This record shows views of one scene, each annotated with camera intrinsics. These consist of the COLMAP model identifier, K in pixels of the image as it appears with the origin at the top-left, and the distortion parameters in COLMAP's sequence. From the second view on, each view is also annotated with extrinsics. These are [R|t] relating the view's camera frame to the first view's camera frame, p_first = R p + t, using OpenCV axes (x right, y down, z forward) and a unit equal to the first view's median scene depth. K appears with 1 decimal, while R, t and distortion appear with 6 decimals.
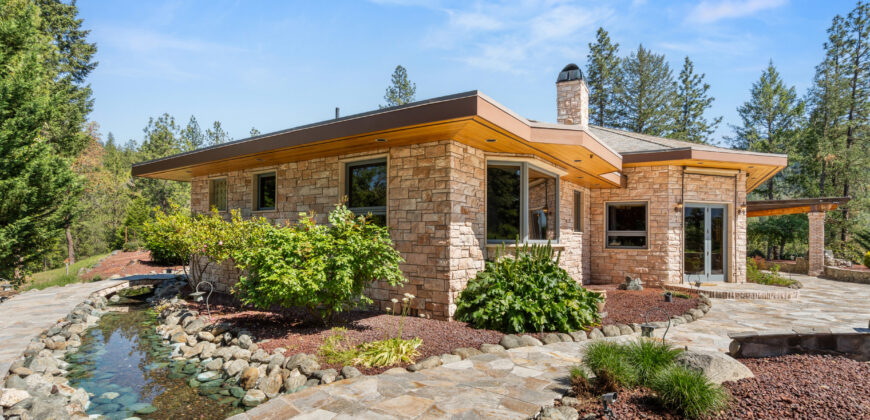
lens RADIAL K [[428.4, 0, 426.4], [0, 428.4, 231.3], [0, 0, 1]] dist [0.003706, 0.000572]
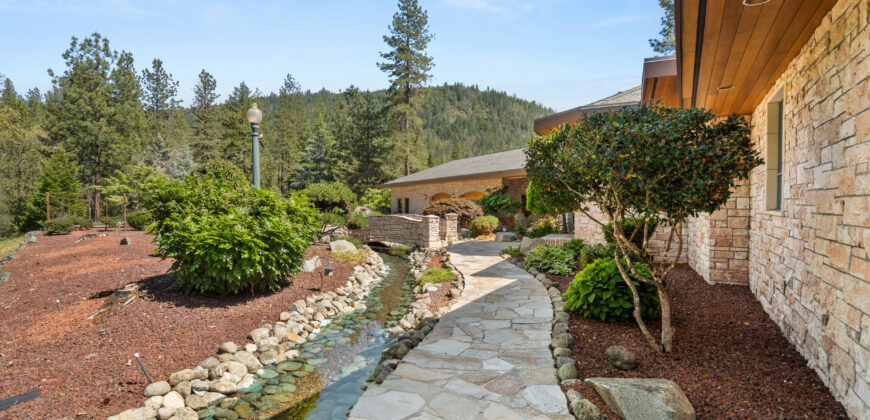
lens RADIAL K [[448.1, 0, 431.6], [0, 448.1, 209.0], [0, 0, 1]] dist [0.002089, 0.000036]
pose [[0.992942, -0.015737, 0.117553, -0.170405], [0.012183, 0.999449, 0.030888, -0.000527], [-0.117974, -0.029238, 0.992586, 0.218283]]
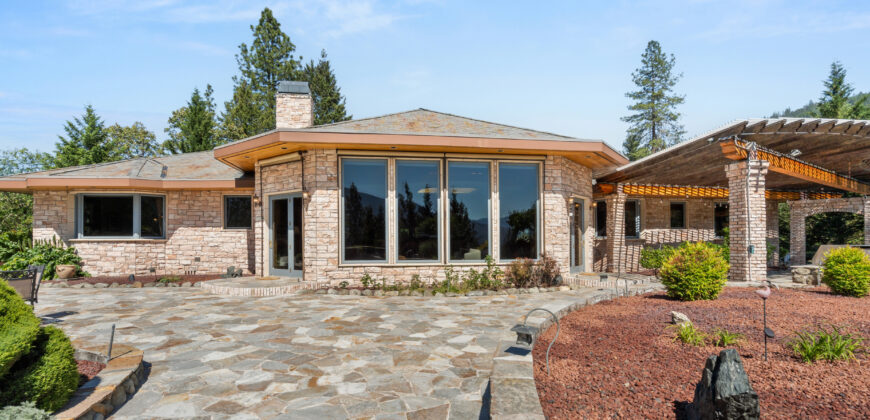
lens RADIAL K [[395.3, 0, 427.5], [0, 395.3, 236.4], [0, 0, 1]] dist [0.001290, 0.001413]
pose [[0.617877, -0.021229, -0.785988, 0.391802], [0.025475, 0.999651, -0.006973, 0.010799], [0.785862, -0.015715, 0.618202, 0.182884]]
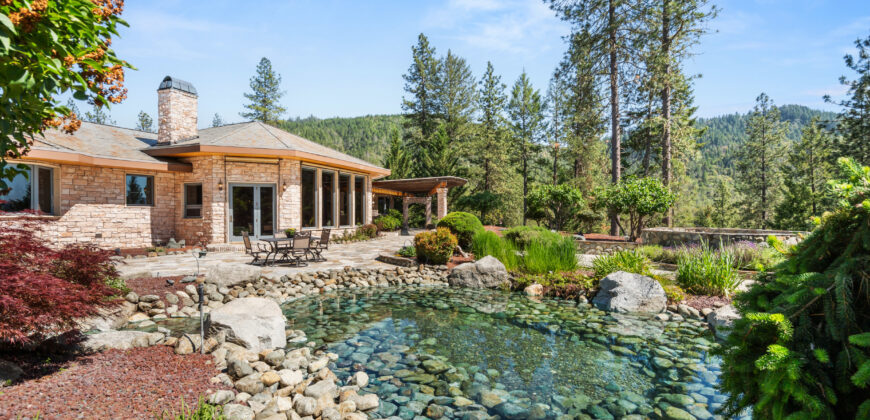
lens RADIAL K [[395.3, 0, 430.2], [0, 395.3, 210.9], [0, 0, 1]] dist [0.001290, 0.001413]
pose [[0.987345, -0.022945, 0.156920, 0.259760], [0.021987, 0.999728, 0.007836, 0.006311], [-0.157057, -0.004287, 0.987580, -0.084065]]
